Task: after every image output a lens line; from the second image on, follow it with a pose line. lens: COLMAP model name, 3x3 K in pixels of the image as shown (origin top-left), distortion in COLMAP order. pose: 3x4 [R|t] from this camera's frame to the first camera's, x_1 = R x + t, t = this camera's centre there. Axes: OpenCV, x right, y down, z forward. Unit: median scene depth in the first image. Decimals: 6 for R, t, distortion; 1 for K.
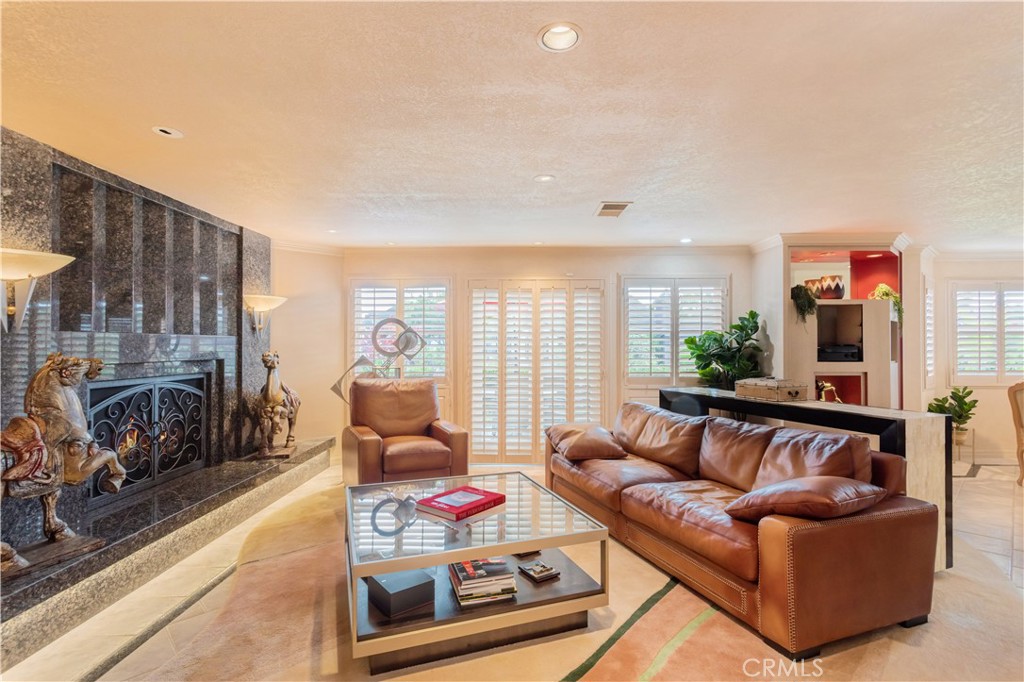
lens RADIAL K [[485.3, 0, 508.2], [0, 485.3, 340.0], [0, 0, 1]] dist [-0.001468, 0.001737]
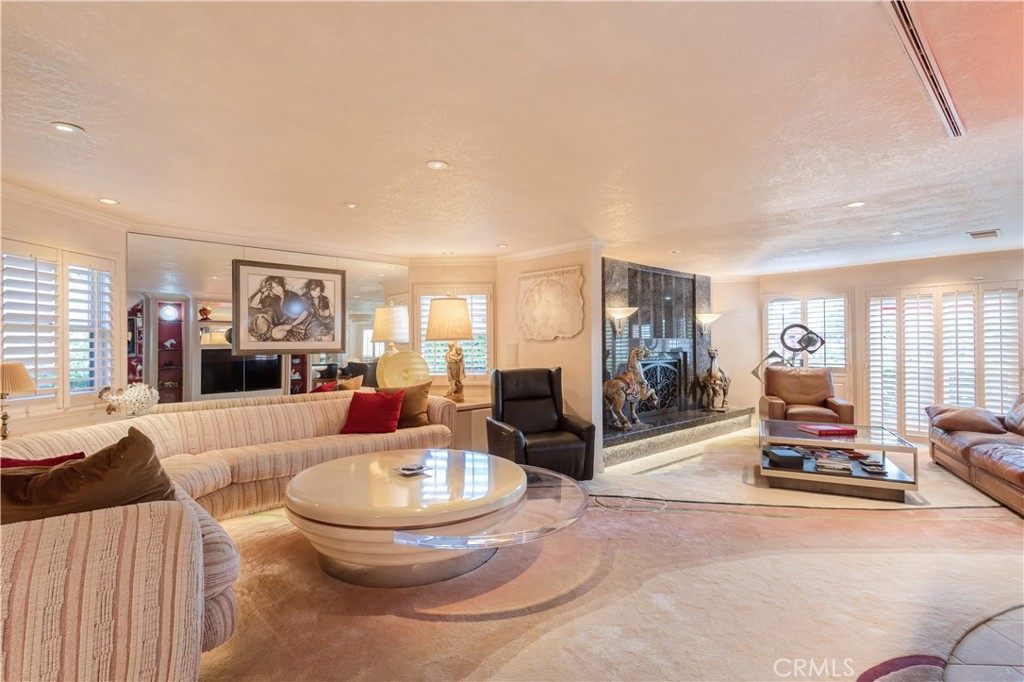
lens RADIAL K [[485.3, 0, 508.2], [0, 485.3, 340.0], [0, 0, 1]] dist [-0.001468, 0.001737]
pose [[0.684688, -0.010292, -0.728763, 0.240855], [0.012432, 0.999920, -0.002442, -0.006888], [0.728730, -0.007388, 0.684761, -0.644887]]
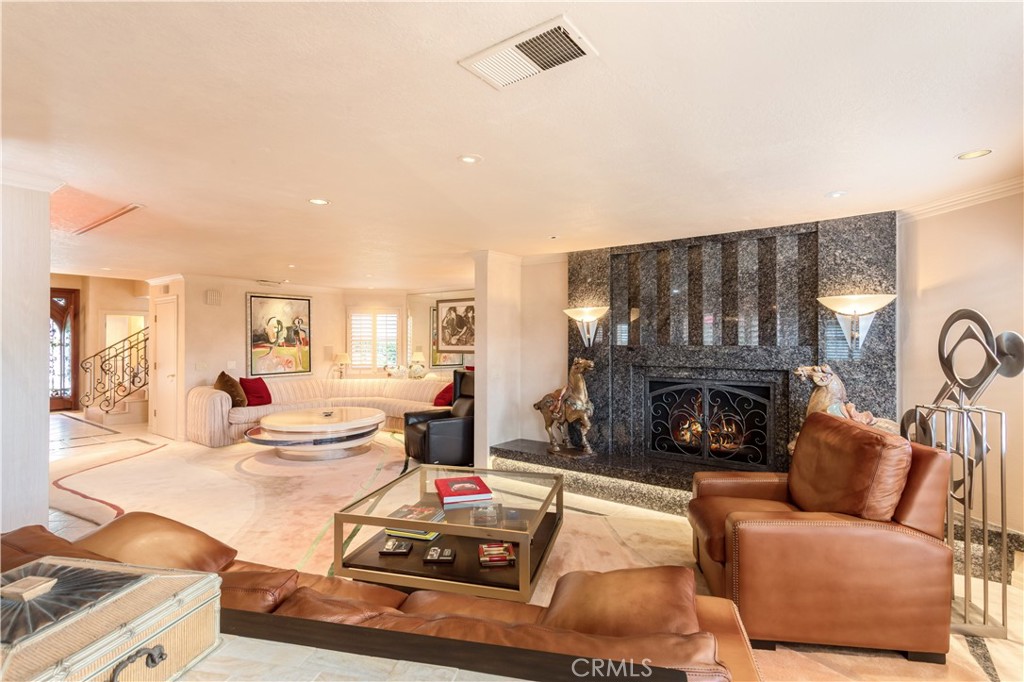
lens RADIAL K [[485.3, 0, 508.2], [0, 485.3, 340.0], [0, 0, 1]] dist [-0.001468, 0.001737]
pose [[-0.574438, -0.002779, -0.818544, 0.484243], [0.008360, 0.999922, -0.009261, -0.015587], [0.818506, -0.012163, -0.574370, 1.040590]]
